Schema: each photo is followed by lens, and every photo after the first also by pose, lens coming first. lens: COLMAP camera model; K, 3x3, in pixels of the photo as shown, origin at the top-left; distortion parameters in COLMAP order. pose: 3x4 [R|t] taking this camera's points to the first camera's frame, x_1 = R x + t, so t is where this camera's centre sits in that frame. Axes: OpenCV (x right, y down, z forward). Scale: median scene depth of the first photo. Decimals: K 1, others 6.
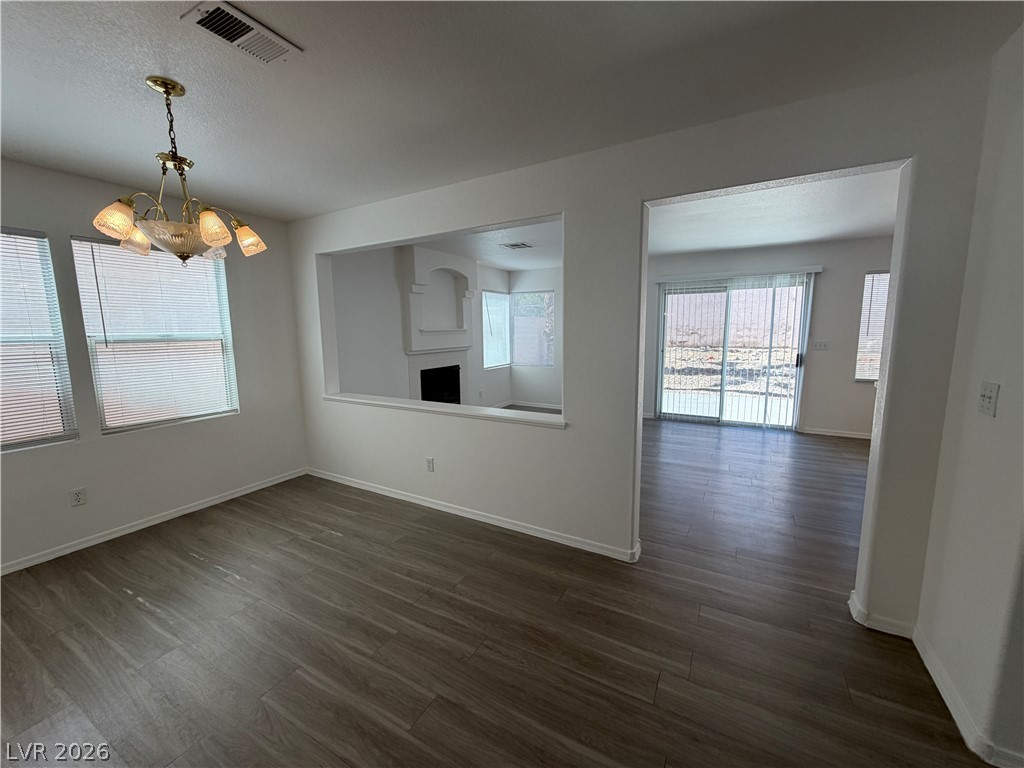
lens RADIAL K [[407.7, 0, 510.5], [0, 407.7, 384.3], [0, 0, 1]] dist [-0.000508, 0.000644]
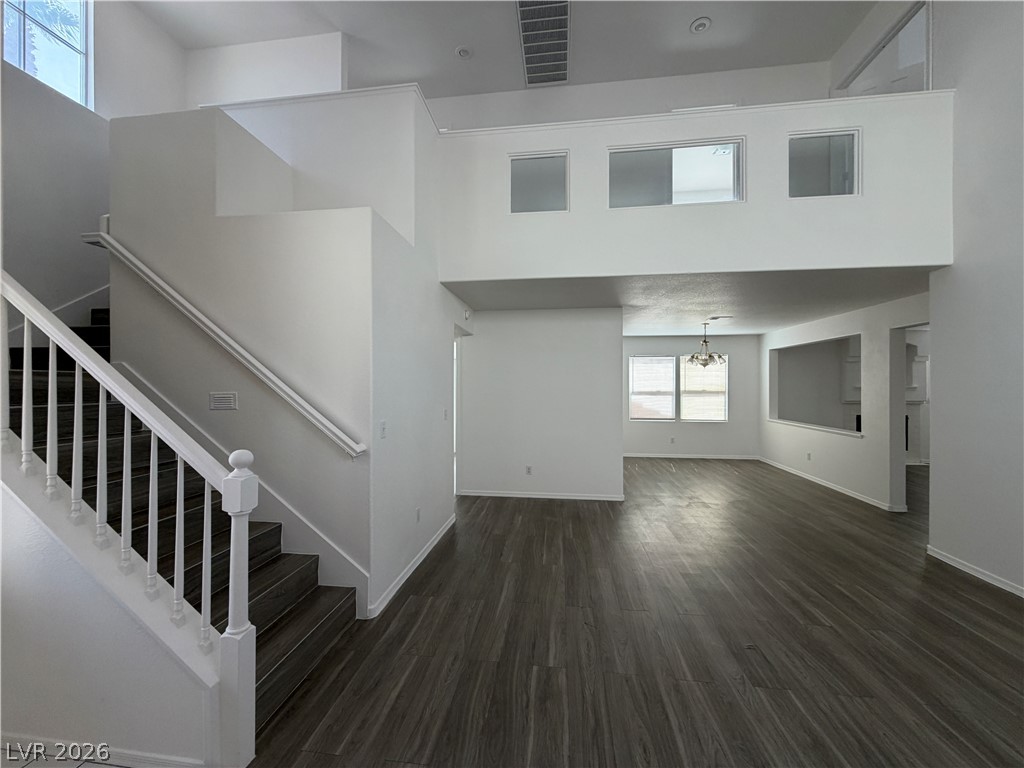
lens RADIAL K [[407.7, 0, 509.4], [0, 407.7, 383.8], [0, 0, 1]] dist [-0.000508, 0.000644]
pose [[0.376451, 0.008935, -0.926393, 0.879247], [-0.130364, 0.990515, -0.043422, 0.104075], [0.917218, 0.137115, 0.374045, -0.891361]]
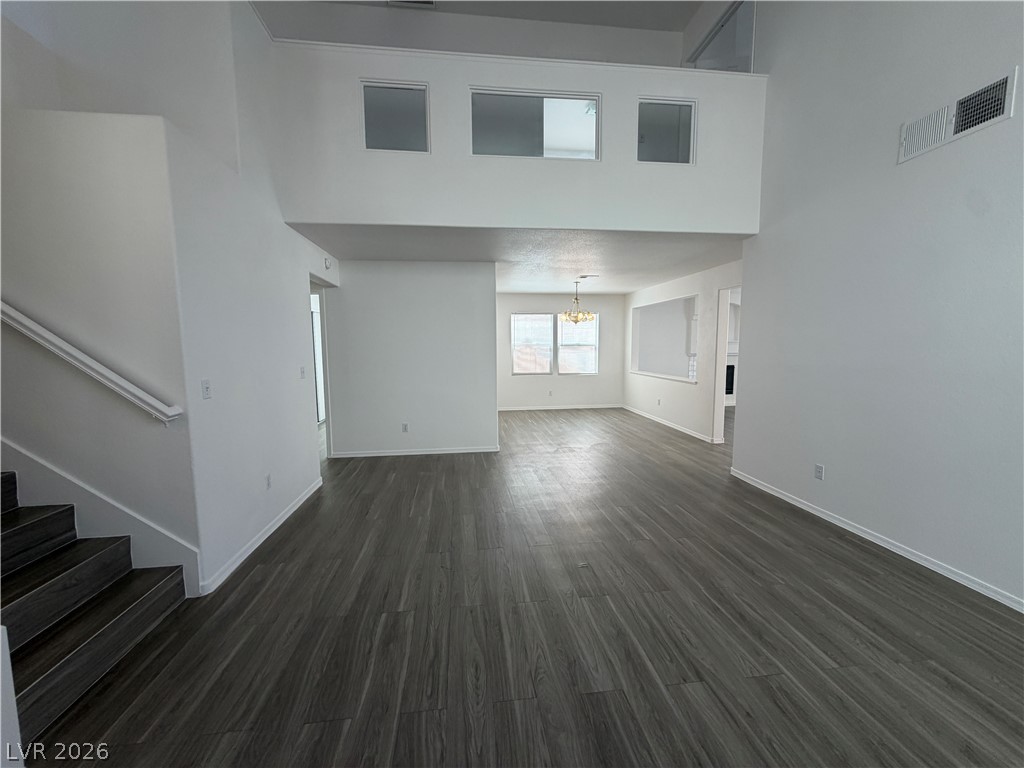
lens RADIAL K [[407.7, 0, 509.3], [0, 407.7, 383.5], [0, 0, 1]] dist [-0.000508, 0.000644]
pose [[0.593854, 0.084193, -0.800156, 0.907282], [-0.107436, 0.993902, 0.024843, 0.107313], [0.797368, 0.071212, 0.599278, -0.823725]]
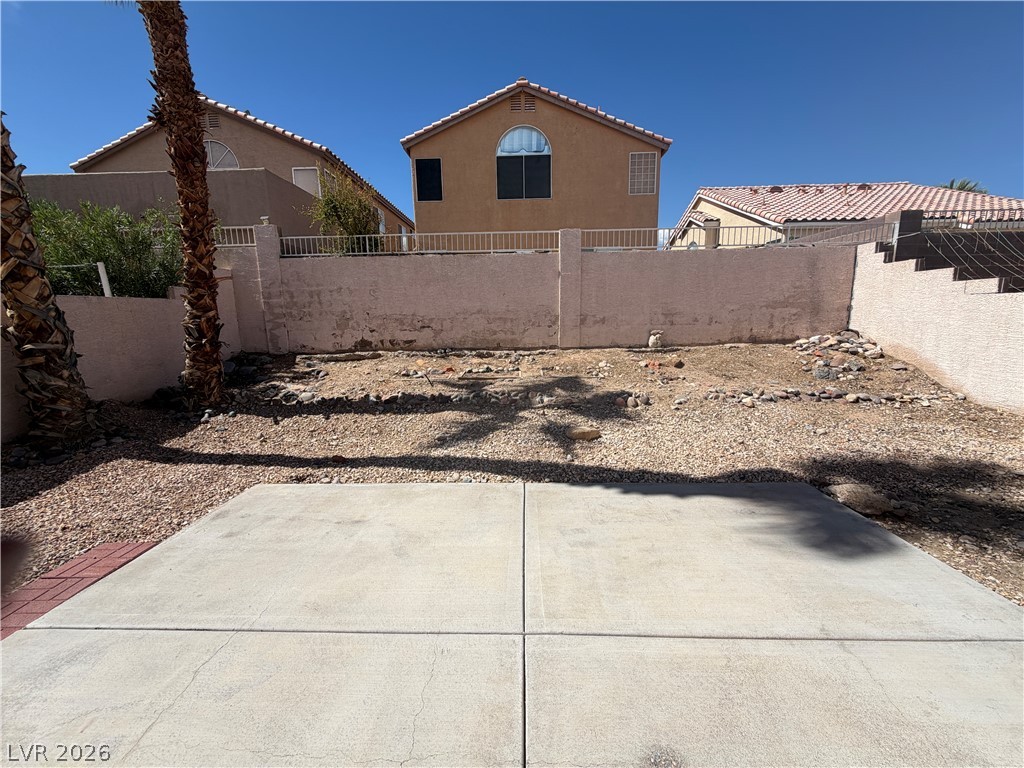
lens RADIAL K [[407.7, 0, 519.1], [0, 407.7, 382.4], [0, 0, 1]] dist [-0.000508, 0.000644]
pose [[0.869683, -0.083025, 0.486578, 0.961101], [0.071692, 0.996546, 0.041904, -0.210117], [-0.488376, -0.001560, 0.872632, 1.440792]]
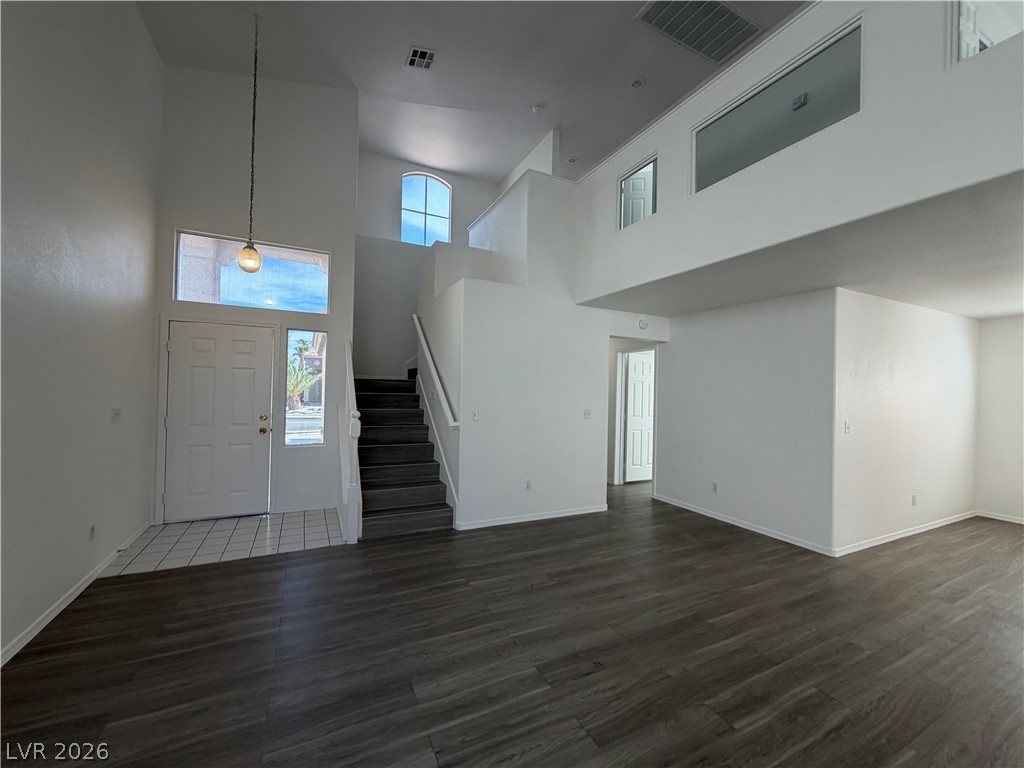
lens RADIAL K [[407.7, 0, 508.6], [0, 407.7, 384.4], [0, 0, 1]] dist [-0.000508, 0.000644]
pose [[-0.559177, -0.011739, -0.828965, 1.001586], [-0.128945, 0.988963, 0.072975, 0.008661], [0.818959, 0.147697, -0.554519, -0.165292]]
